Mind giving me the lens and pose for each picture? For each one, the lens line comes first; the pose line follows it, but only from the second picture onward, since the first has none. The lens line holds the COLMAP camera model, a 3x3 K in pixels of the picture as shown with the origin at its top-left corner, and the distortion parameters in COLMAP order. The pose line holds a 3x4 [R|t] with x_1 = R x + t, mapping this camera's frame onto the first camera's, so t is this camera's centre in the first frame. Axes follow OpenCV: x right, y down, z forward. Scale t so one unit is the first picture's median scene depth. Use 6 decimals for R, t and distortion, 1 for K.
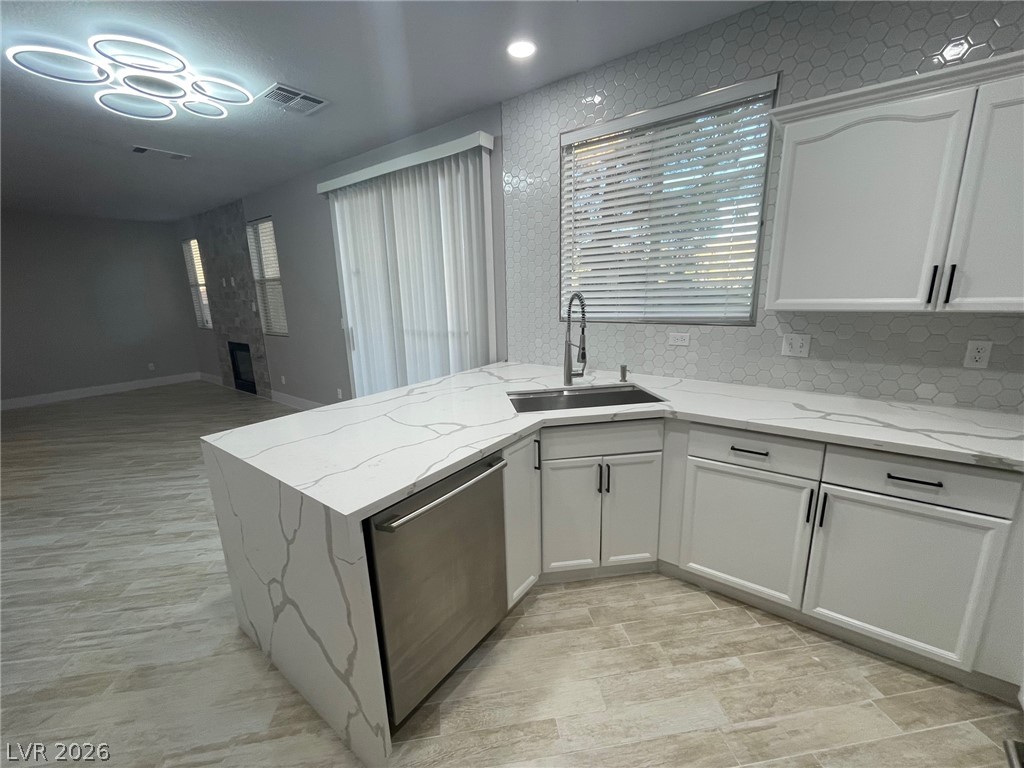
lens RADIAL K [[418.1, 0, 512.0], [0, 418.1, 384.0], [0, 0, 1]] dist [-0.001738, -0.000124]
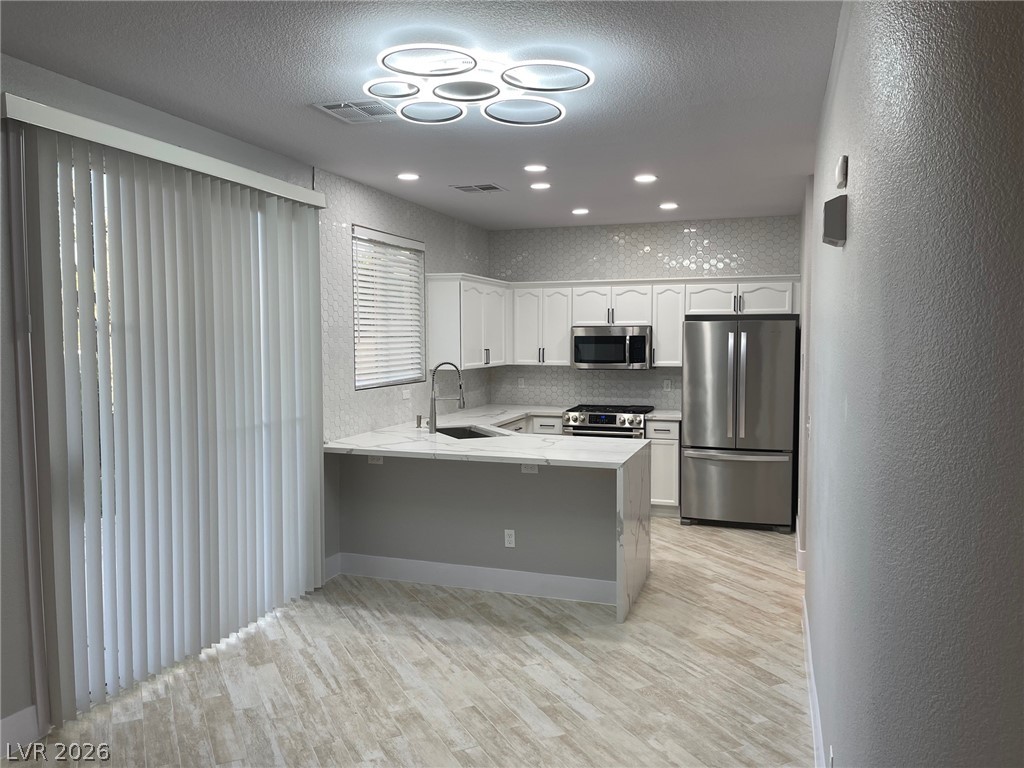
lens RADIAL K [[769.9, 0, 512.0], [0, 769.9, 384.0], [0, 0, 1]] dist [0.089749, -0.114936]
pose [[-0.311956, -0.030390, 0.949610, -1.800999], [0.225152, 0.968653, 0.104965, -0.278823], [-0.923033, 0.246551, -0.295335, 1.199483]]
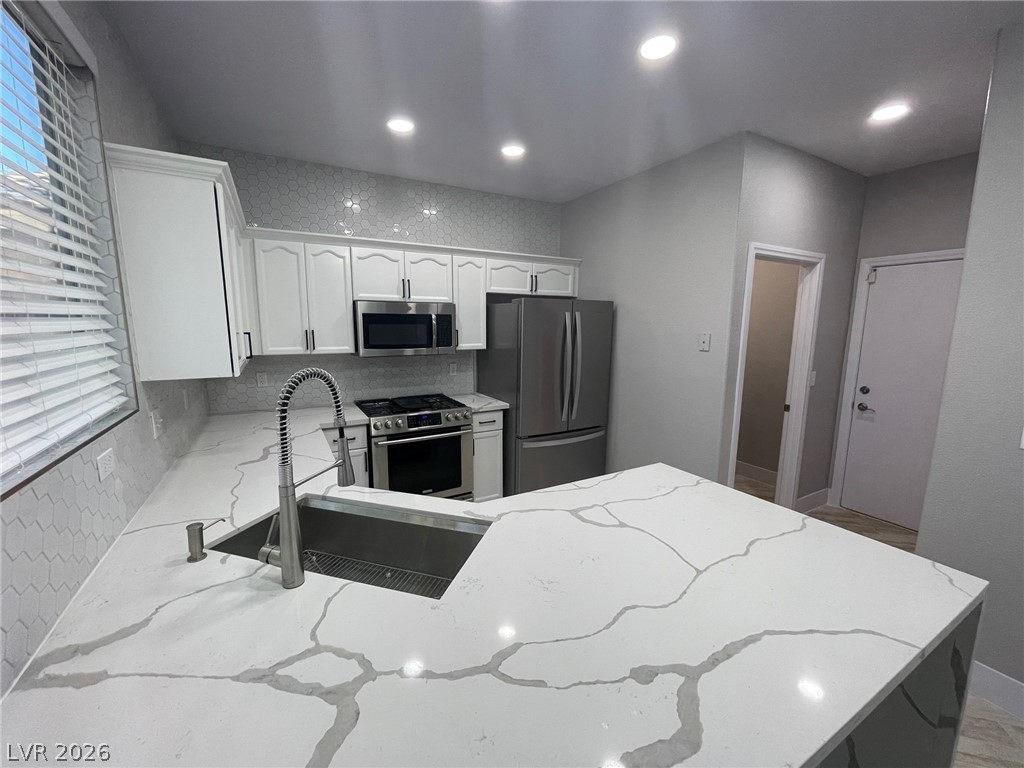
lens RADIAL K [[415.1, 0, 510.3], [0, 415.1, 387.2], [0, 0, 1]] dist [0.000942, 0.000154]
pose [[-0.916724, -0.039502, 0.397564, -0.192833], [0.109133, 0.932496, 0.344297, -0.261218], [-0.384327, 0.359013, -0.850531, 1.014090]]
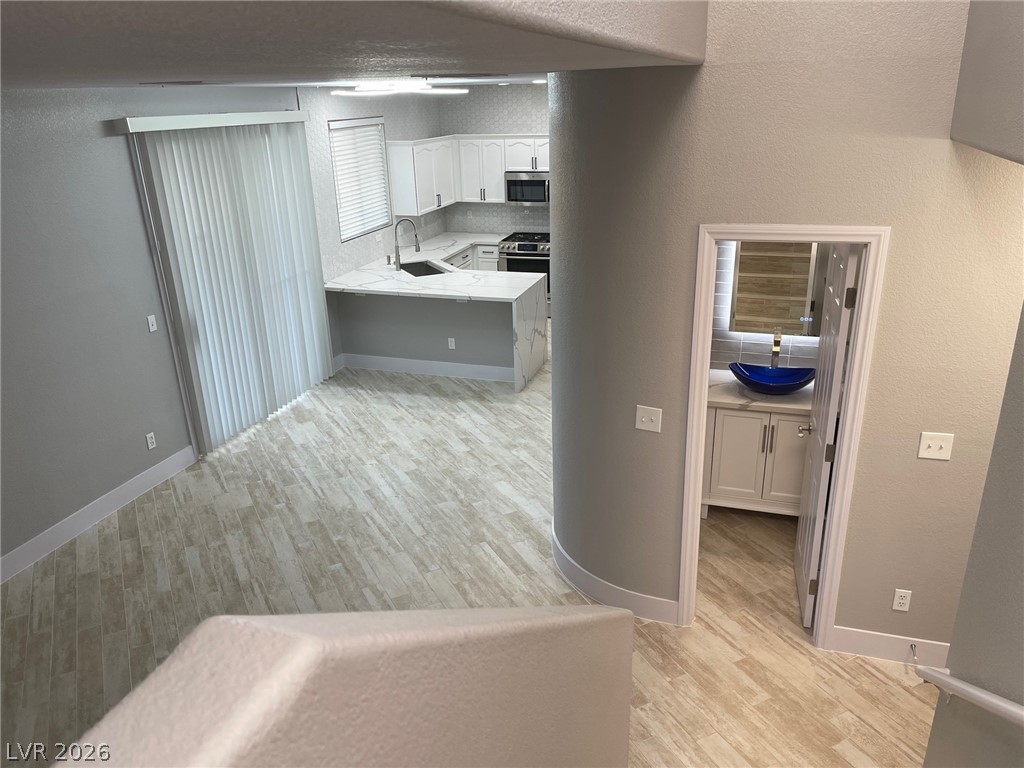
lens RADIAL K [[769.9, 0, 512.0], [0, 769.9, 384.0], [0, 0, 1]] dist [0.089749, -0.114936]
pose [[-0.326741, -0.294878, 0.897935, -2.661944], [0.250700, 0.889005, 0.383170, -0.603543], [-0.911257, 0.350310, -0.216548, 1.215652]]
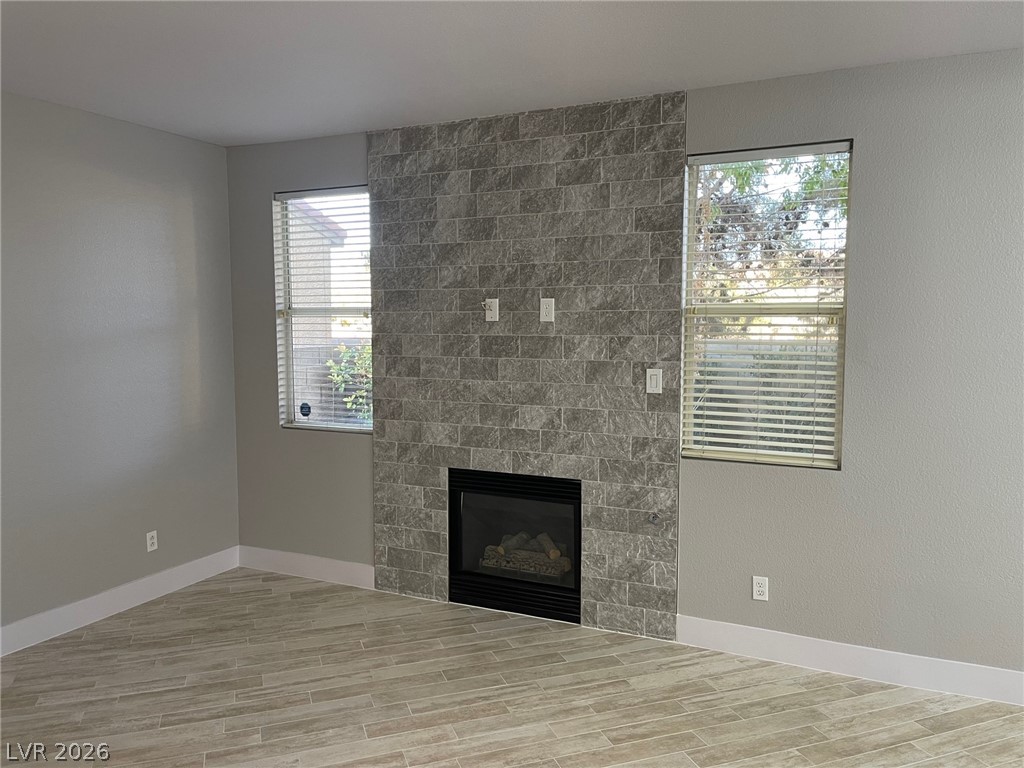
lens RADIAL K [[782.2, 0, 511.5], [0, 782.2, 387.2], [0, 0, 1]] dist [0.090153, -0.125791]
pose [[0.978584, 0.009138, 0.205646, -1.713477], [0.019772, 0.990222, -0.138091, -0.170342], [-0.204898, 0.139200, 0.968835, 0.715069]]
